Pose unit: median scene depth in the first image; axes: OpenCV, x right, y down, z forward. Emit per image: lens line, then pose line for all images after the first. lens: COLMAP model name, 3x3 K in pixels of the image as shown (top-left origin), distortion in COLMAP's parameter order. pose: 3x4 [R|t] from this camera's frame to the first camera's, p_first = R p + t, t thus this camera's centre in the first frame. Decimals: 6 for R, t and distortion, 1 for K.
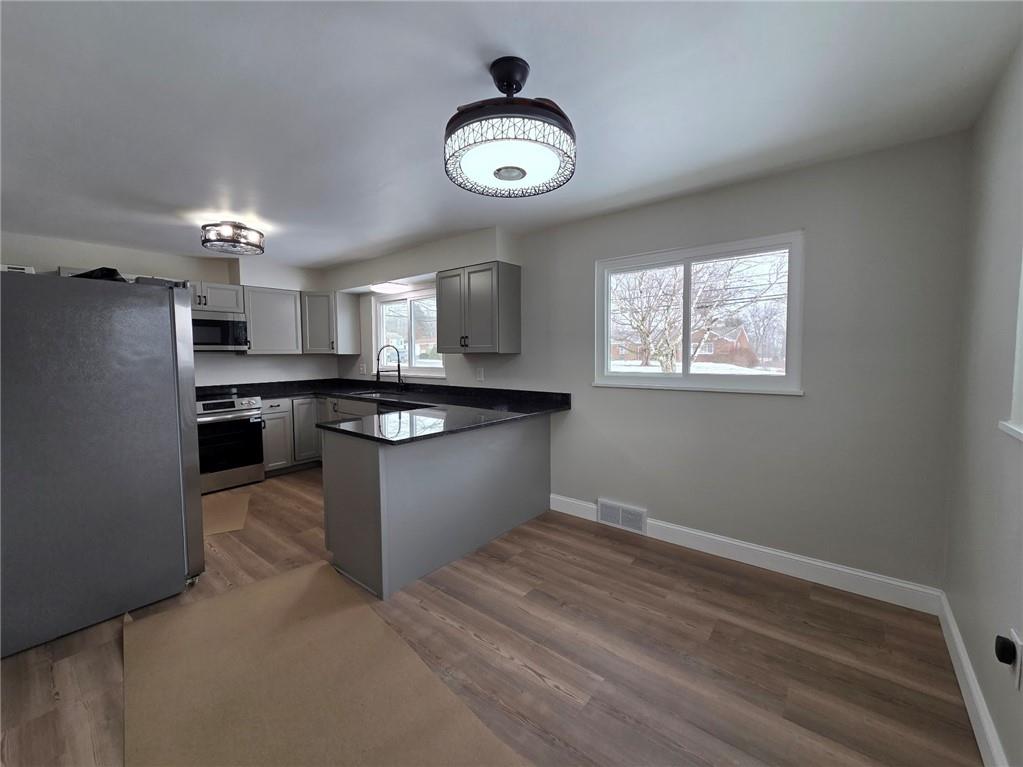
lens RADIAL K [[415.9, 0, 507.3], [0, 415.9, 377.2], [0, 0, 1]] dist [0.002854, 0.000205]
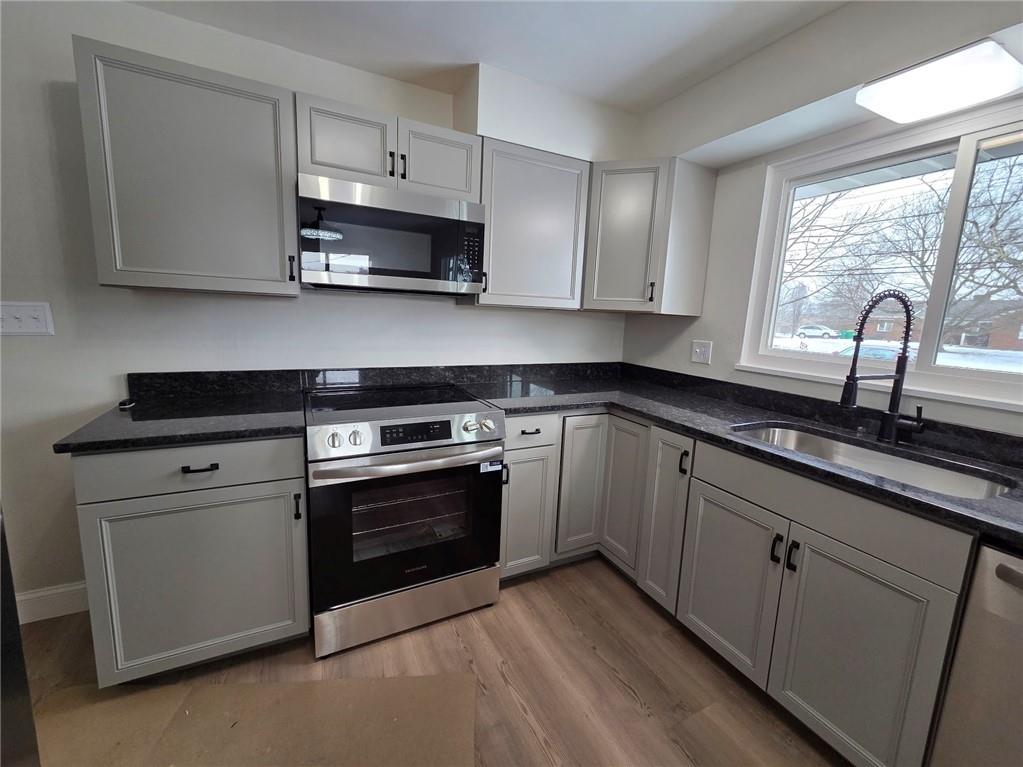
lens RADIAL K [[415.9, 0, 507.3], [0, 415.9, 377.2], [0, 0, 1]] dist [0.002854, 0.000205]
pose [[0.911119, 0.111584, -0.396750, -0.417549], [-0.074921, 0.991455, 0.106790, -0.027546], [0.405276, -0.067574, 0.911694, 0.611019]]
